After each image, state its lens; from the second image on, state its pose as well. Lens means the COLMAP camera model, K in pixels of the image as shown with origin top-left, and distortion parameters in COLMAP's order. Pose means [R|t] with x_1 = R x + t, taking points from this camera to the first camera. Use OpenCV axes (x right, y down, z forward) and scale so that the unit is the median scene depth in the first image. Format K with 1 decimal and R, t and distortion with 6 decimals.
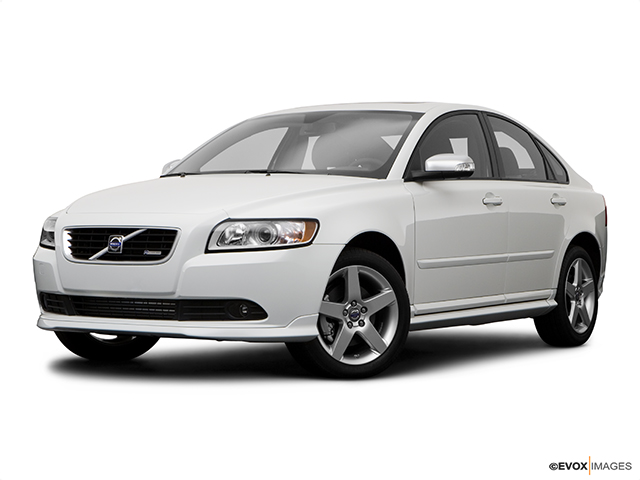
lens RADIAL K [[1429.9, 0, 320.5], [0, 1429.9, 236.7], [0, 0, 1]] dist [0.121691, 0.000000]
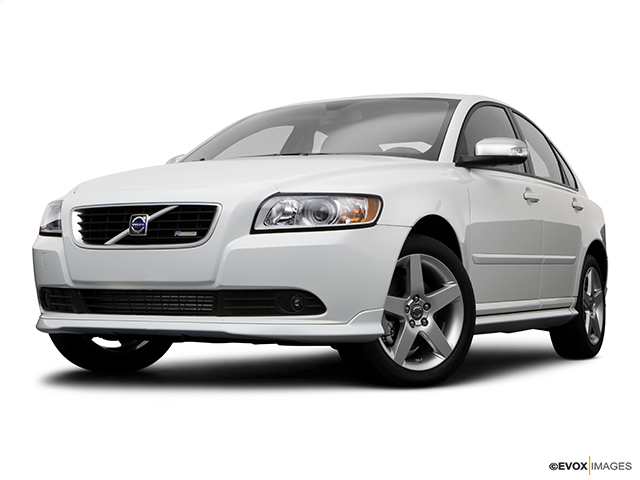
lens RADIAL K [[1166.7, 0, 320.5], [0, 1166.7, 235.3], [0, 0, 1]] dist [-0.002287, 0.000000]
pose [[0.996545, 0.003460, 0.082981, -0.091336], [0.000565, 0.998826, -0.048432, 0.042684], [-0.083051, 0.048312, 0.995374, 0.310933]]
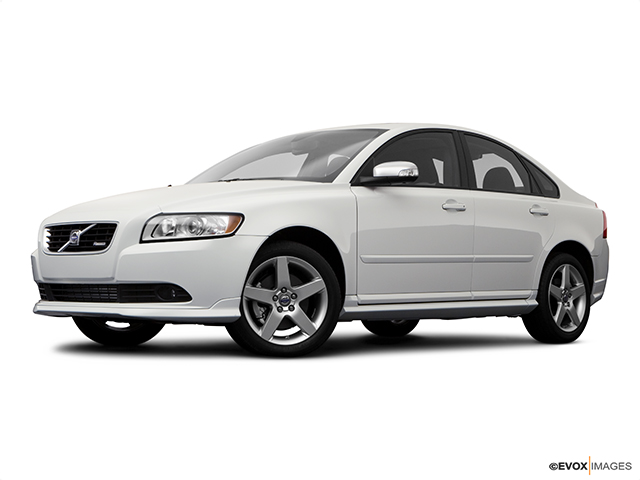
lens RADIAL K [[1128.6, 0, 316.5], [0, 1128.6, 239.2], [0, 0, 1]] dist [0.033042, 0.000000]
pose [[0.978593, -0.009753, -0.205573, 0.230576], [0.000961, 0.999082, -0.042822, 0.044585], [0.205802, 0.041708, 0.977705, 0.139180]]
